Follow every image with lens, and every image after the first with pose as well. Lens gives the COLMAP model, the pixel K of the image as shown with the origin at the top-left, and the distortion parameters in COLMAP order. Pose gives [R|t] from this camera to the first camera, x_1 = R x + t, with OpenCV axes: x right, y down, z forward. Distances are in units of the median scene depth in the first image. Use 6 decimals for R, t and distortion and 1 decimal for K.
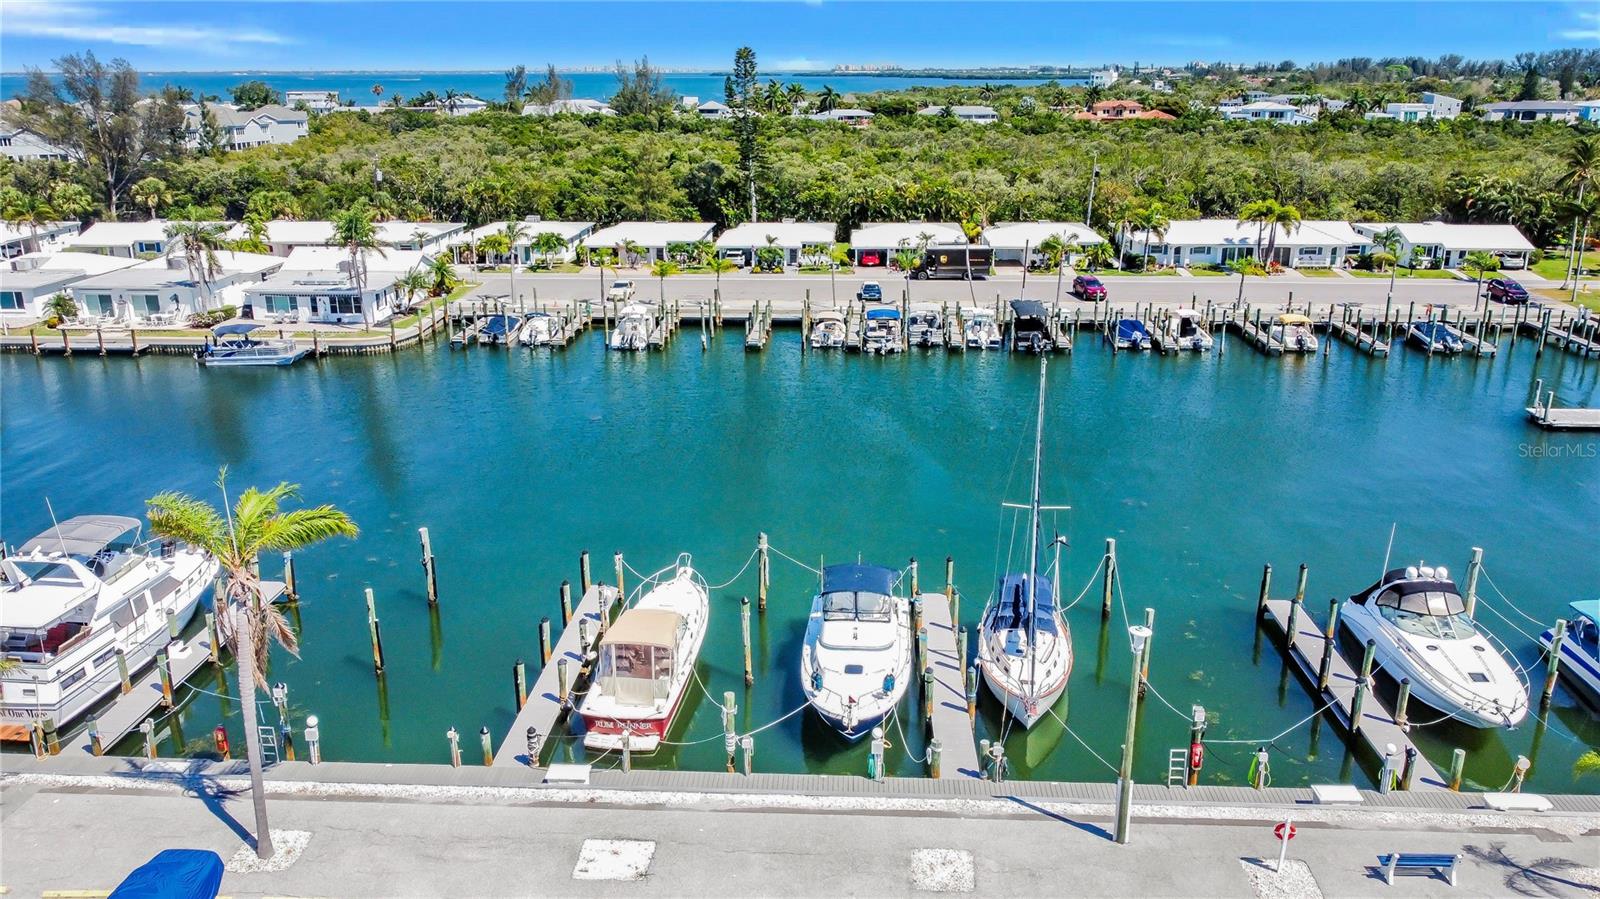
lens RADIAL K [[1223.6, 0, 798.2], [0, 1223.6, 450.6], [0, 0, 1]] dist [-0.005156, -0.002339]
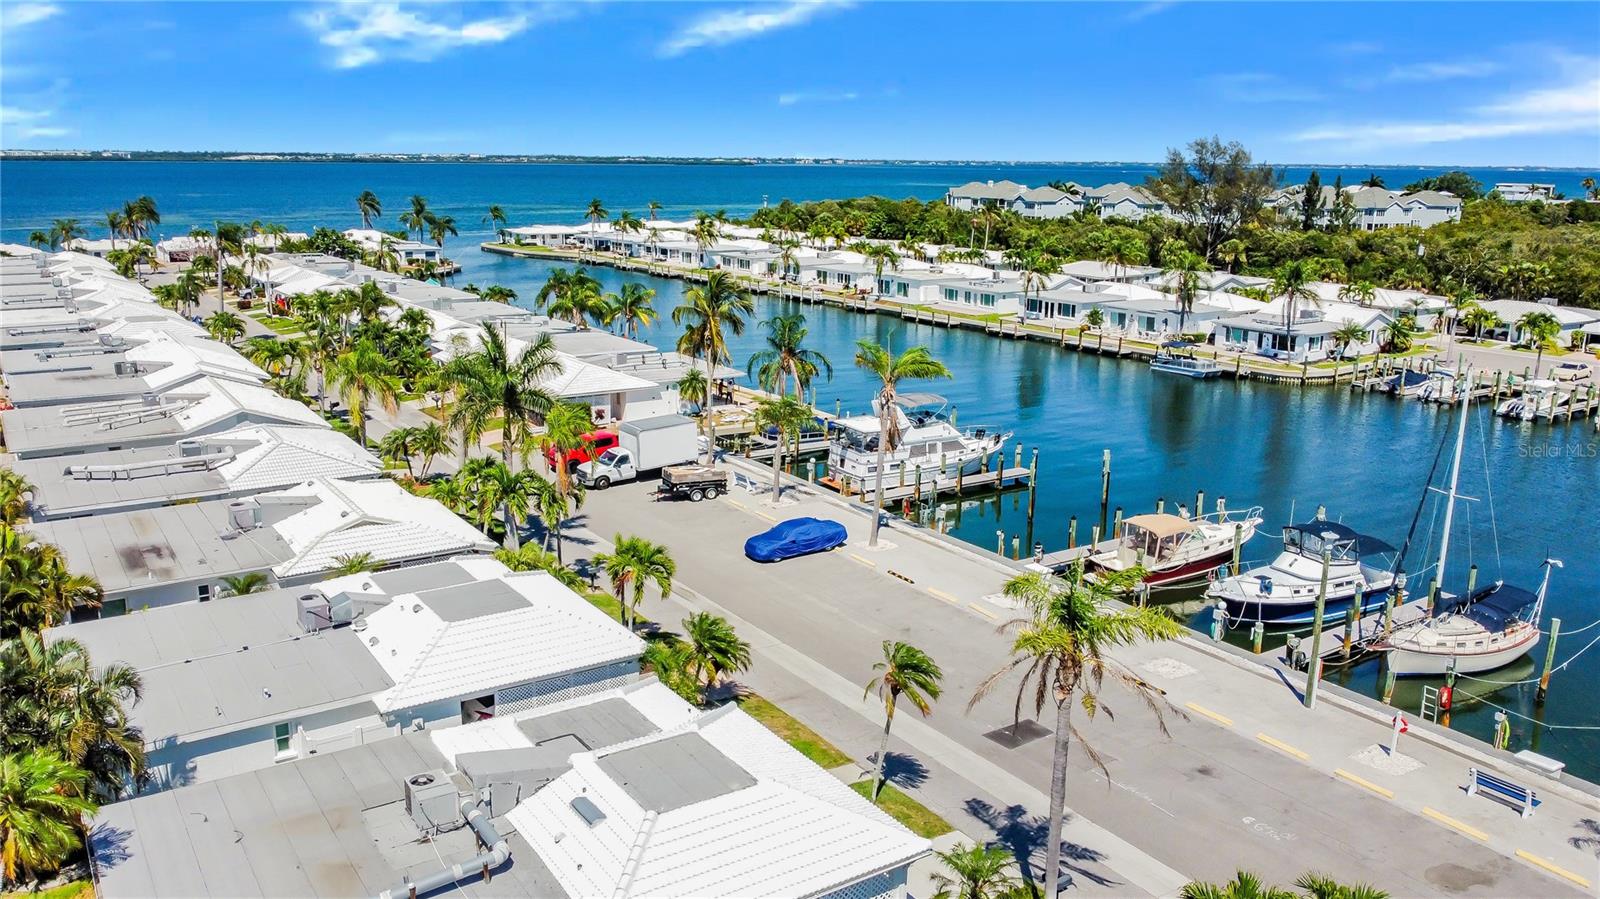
lens RADIAL K [[1223.6, 0, 800.4], [0, 1223.6, 448.8], [0, 0, 1]] dist [-0.005156, -0.002339]
pose [[0.605331, 0.192705, -0.772295, 0.280455], [-0.247917, 0.967634, 0.047128, 0.040063], [0.756381, 0.162936, 0.633514, -0.087717]]
